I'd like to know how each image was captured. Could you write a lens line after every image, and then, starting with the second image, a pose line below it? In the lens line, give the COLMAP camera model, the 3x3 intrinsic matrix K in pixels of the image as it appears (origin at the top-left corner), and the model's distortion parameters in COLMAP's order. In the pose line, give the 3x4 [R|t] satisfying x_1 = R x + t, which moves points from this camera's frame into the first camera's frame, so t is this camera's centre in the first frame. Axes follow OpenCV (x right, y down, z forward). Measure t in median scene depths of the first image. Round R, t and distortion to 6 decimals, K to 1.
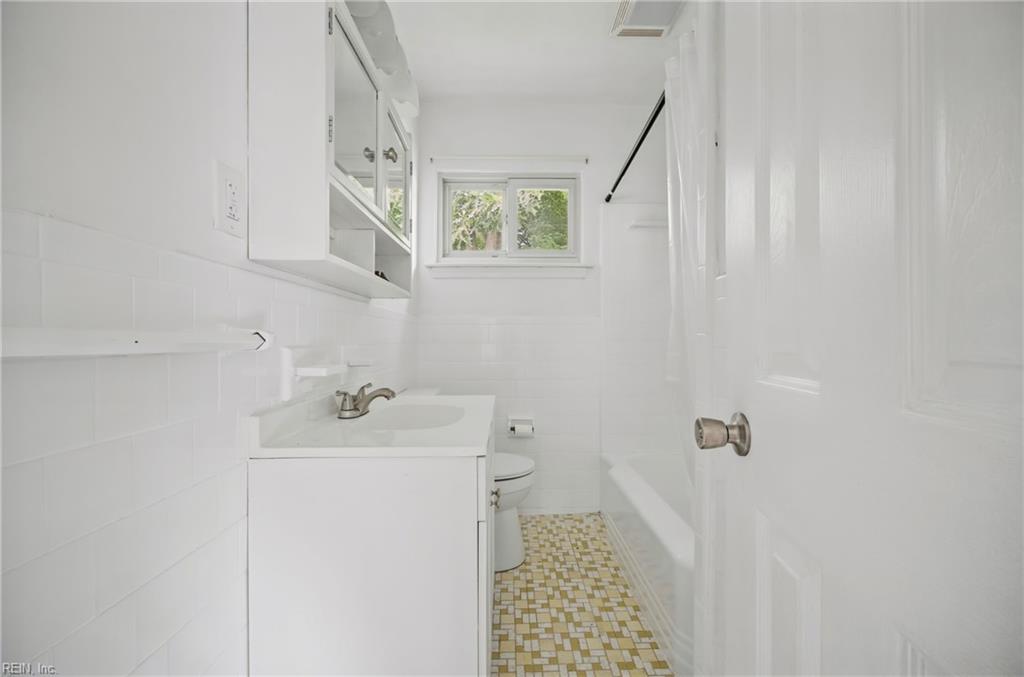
lens RADIAL K [[407.6, 0, 512.6], [0, 407.6, 339.7], [0, 0, 1]] dist [0.003665, 0.000071]
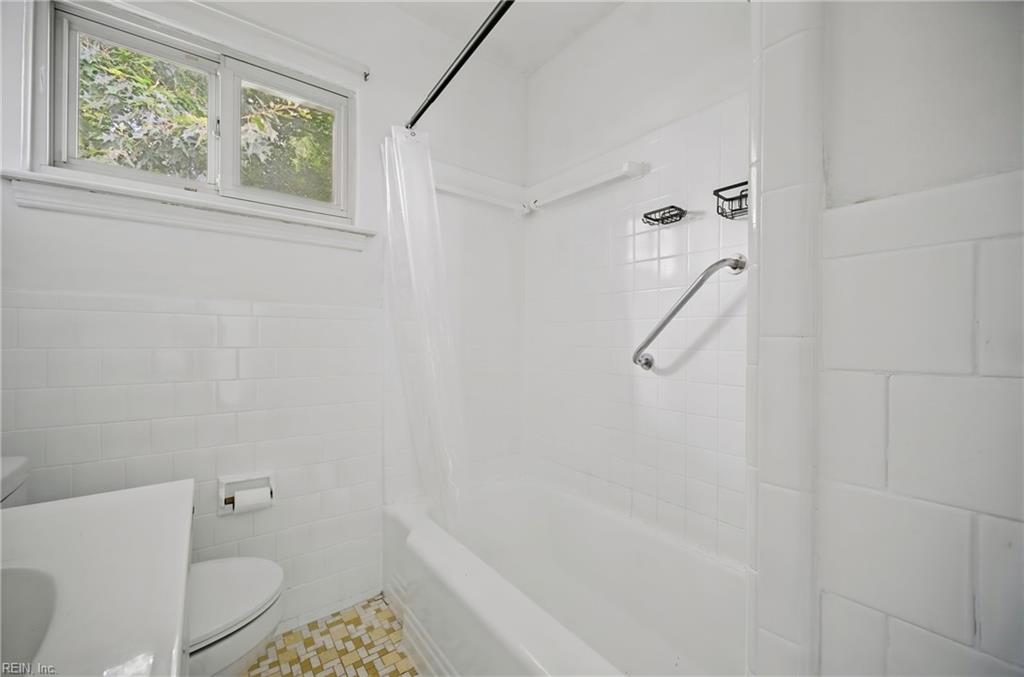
lens RADIAL K [[407.6, 0, 512.2], [0, 407.6, 339.6], [0, 0, 1]] dist [0.003665, 0.000071]
pose [[0.806869, 0.006367, 0.590696, -0.019509], [-0.009959, 0.999946, 0.002826, -0.008259], [-0.590646, -0.008163, 0.806889, 0.321720]]
